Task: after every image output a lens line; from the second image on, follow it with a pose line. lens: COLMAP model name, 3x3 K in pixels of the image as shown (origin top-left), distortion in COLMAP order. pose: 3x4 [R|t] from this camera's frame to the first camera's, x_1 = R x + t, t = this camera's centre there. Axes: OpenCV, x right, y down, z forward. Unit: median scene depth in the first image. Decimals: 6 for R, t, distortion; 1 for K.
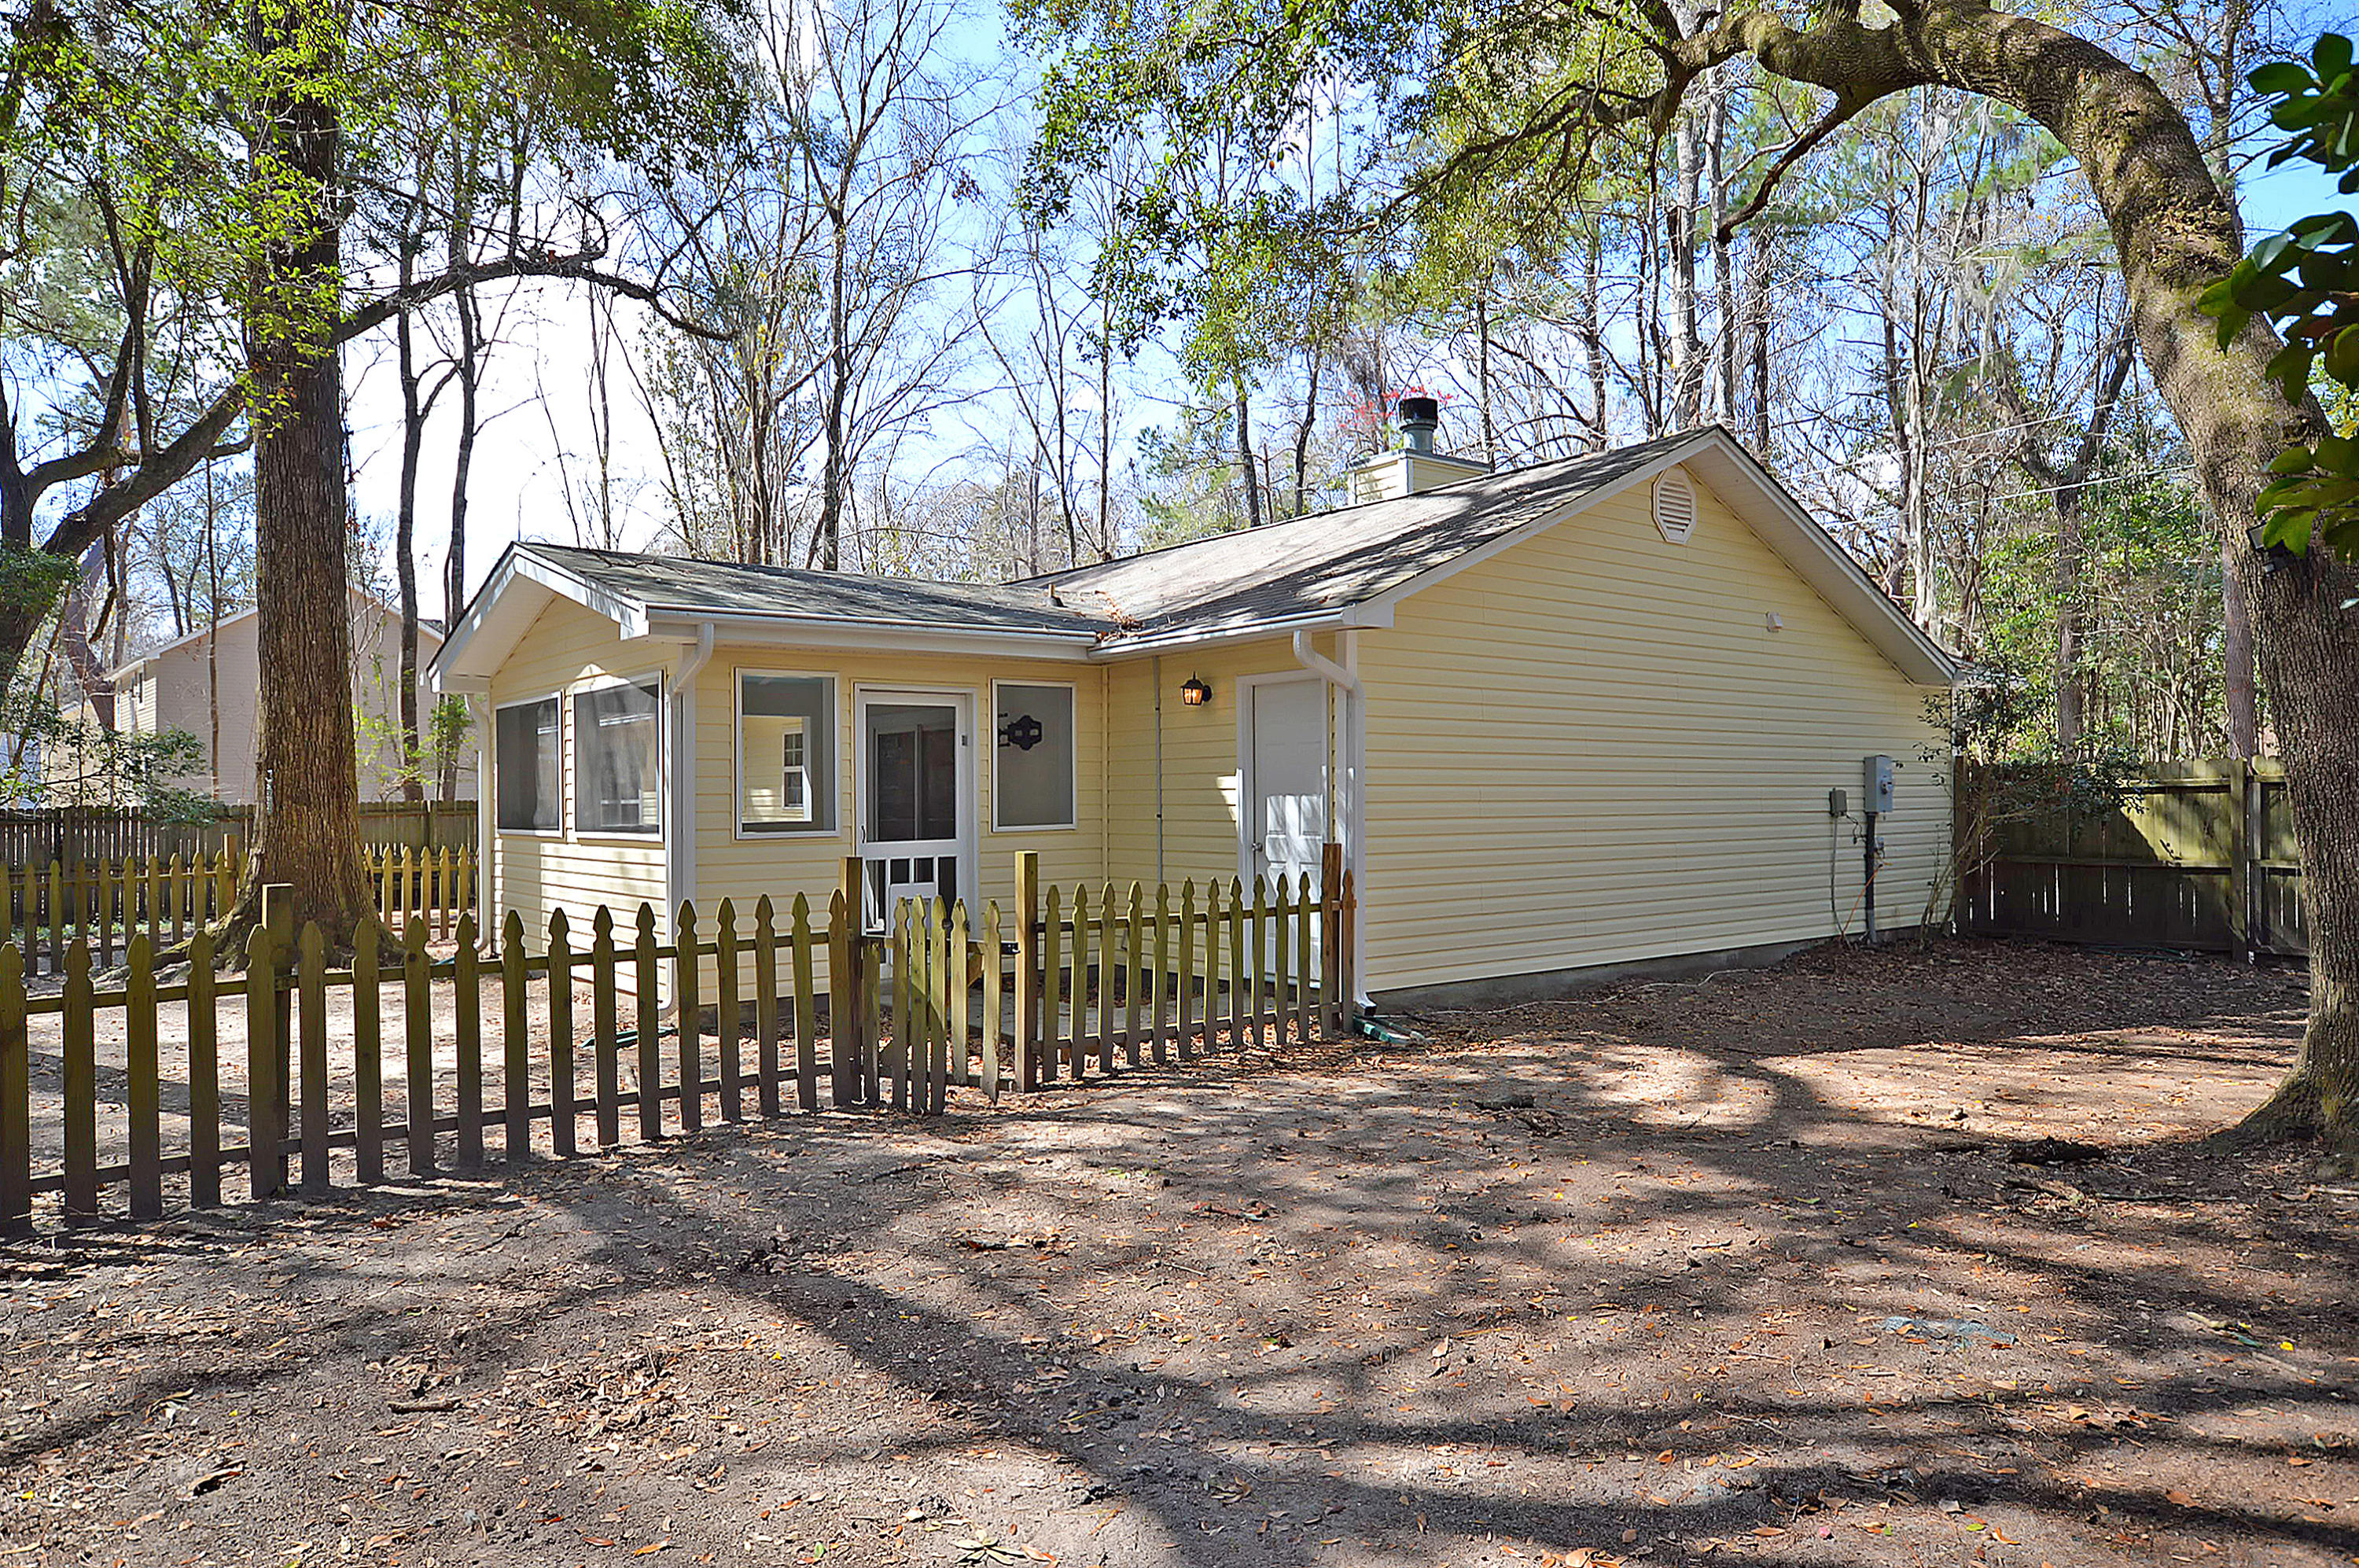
lens RADIAL K [[1506.0, 0, 1179.5], [0, 1506.0, 784.0], [0, 0, 1]] dist [-0.001646, -0.000611]
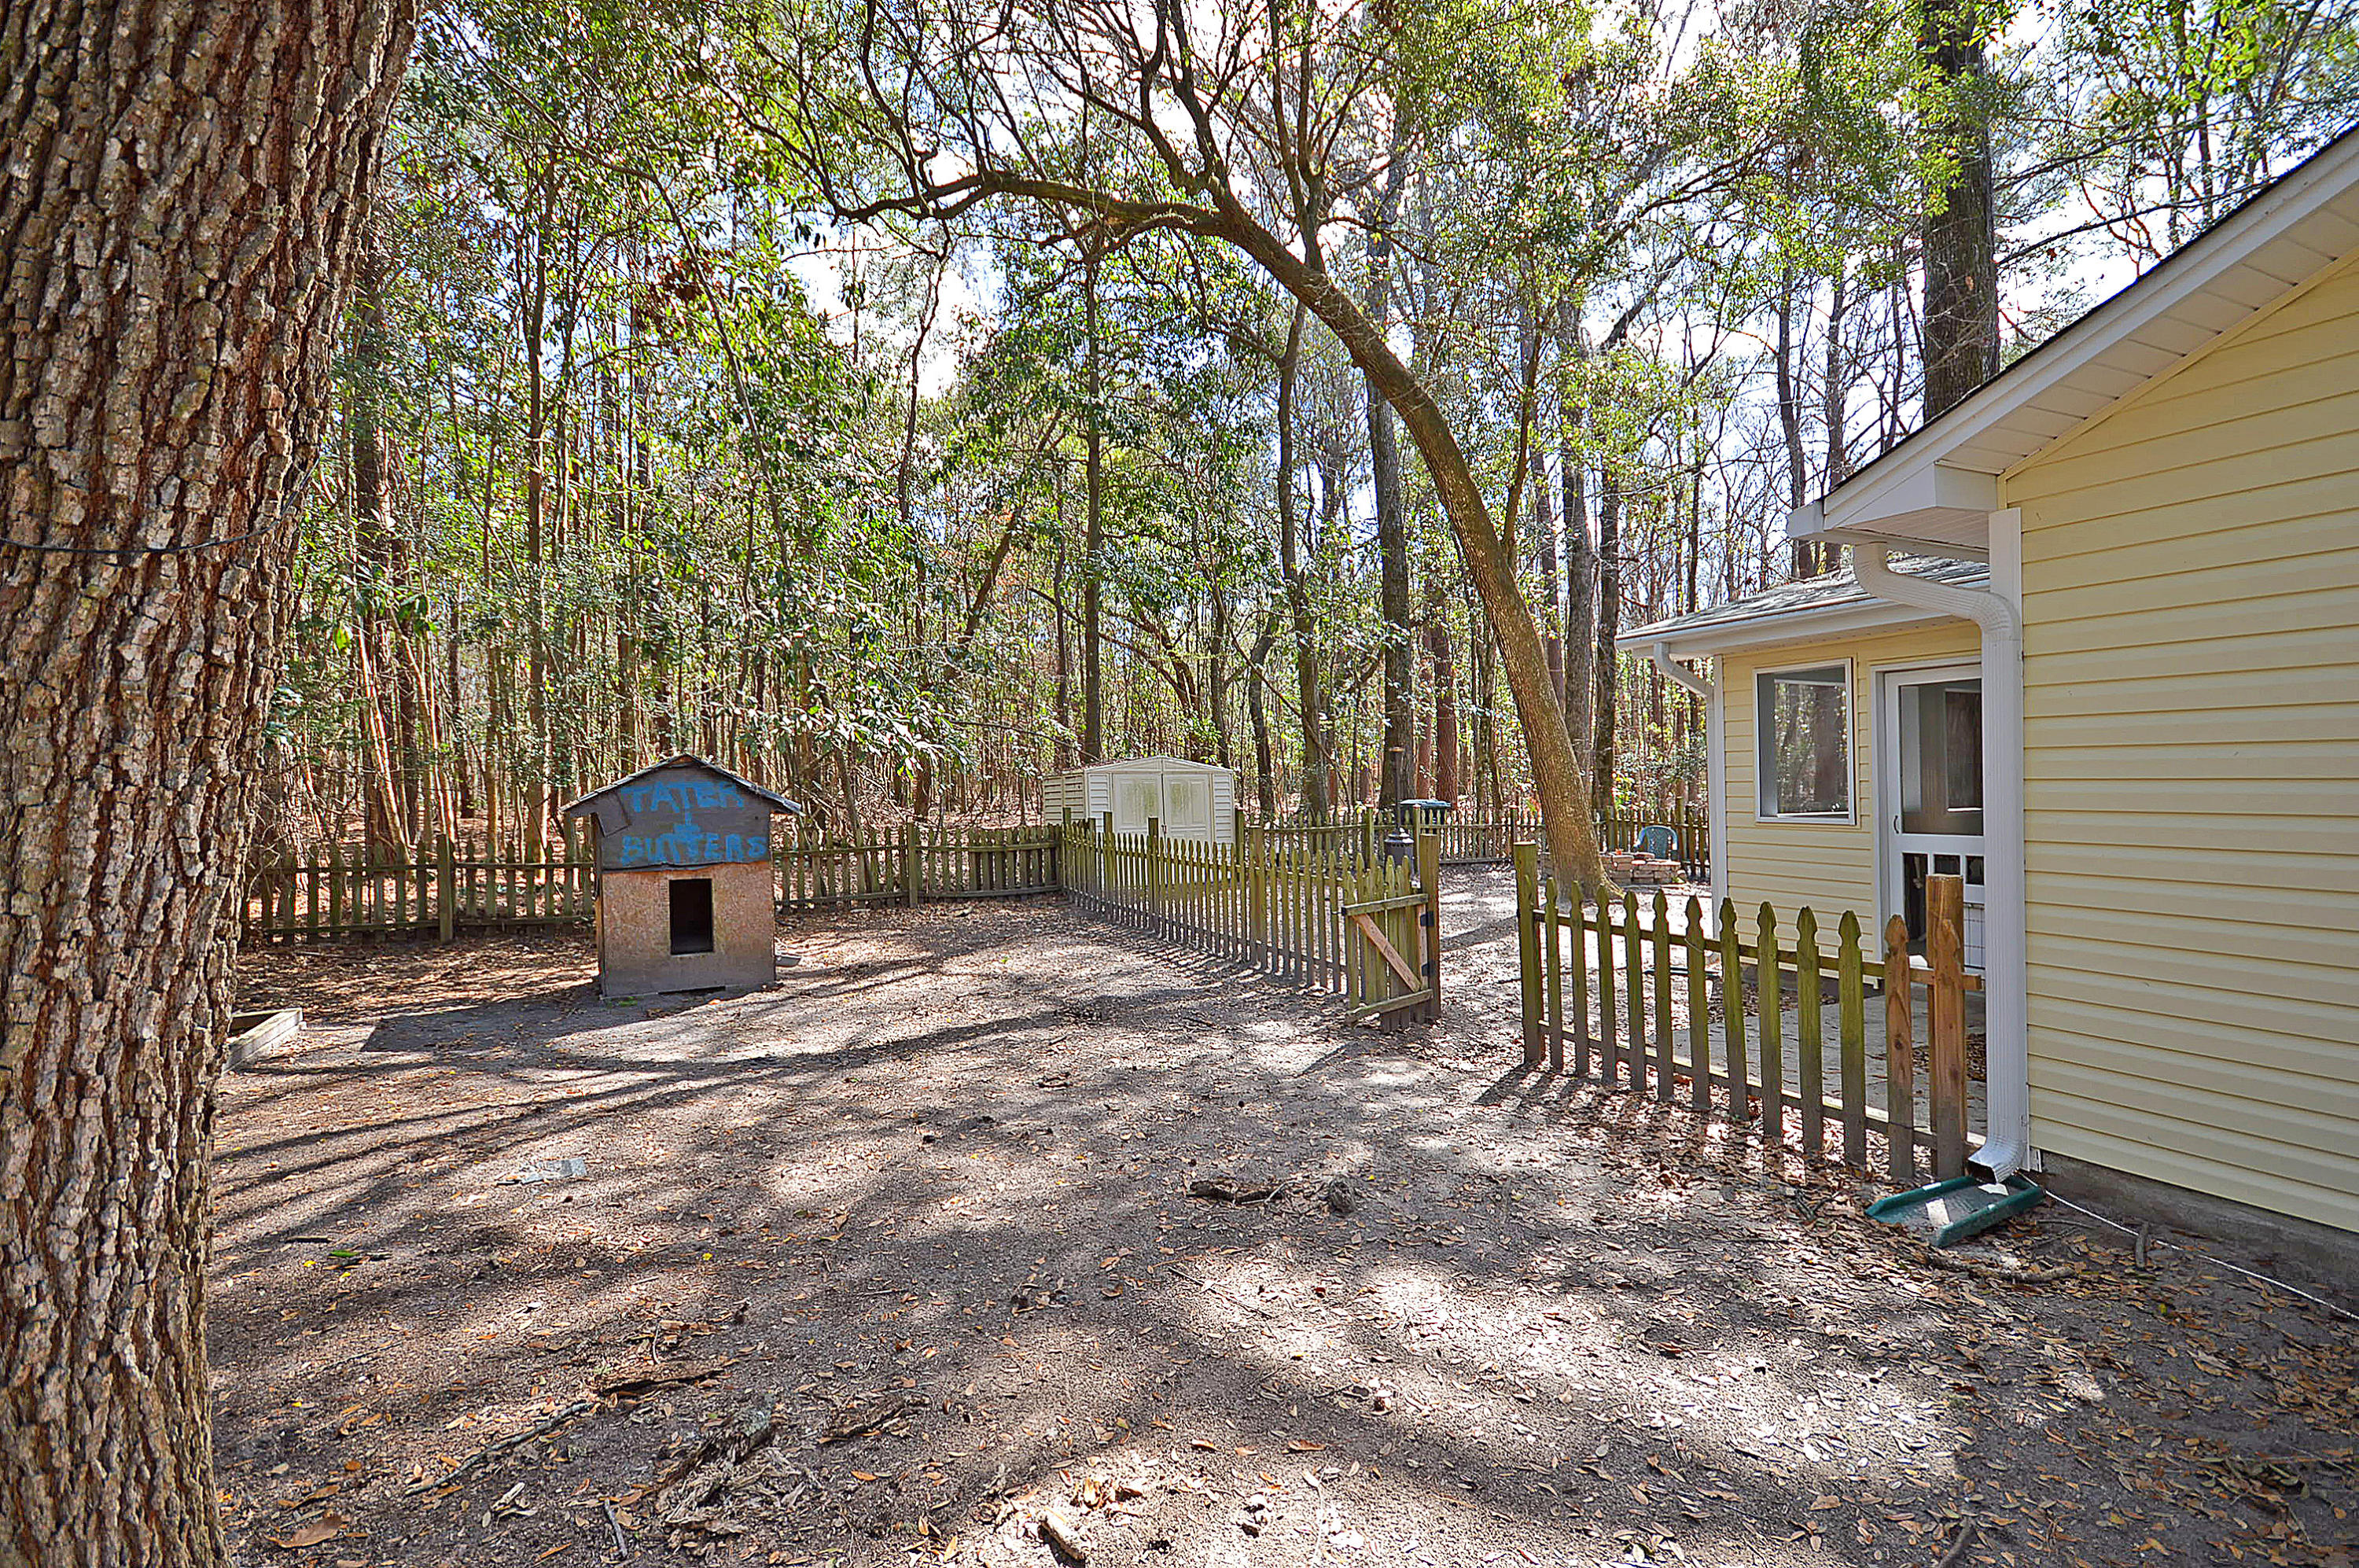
lens RADIAL K [[1077.6, 0, 1179.5], [0, 1077.6, 784.0], [0, 0, 1]] dist [-0.001803, -0.000443]
pose [[-0.247822, 0.020204, -0.968595, 1.096583], [0.017946, 0.999707, 0.016262, -0.018621], [0.968639, -0.013352, -0.248112, 1.493172]]
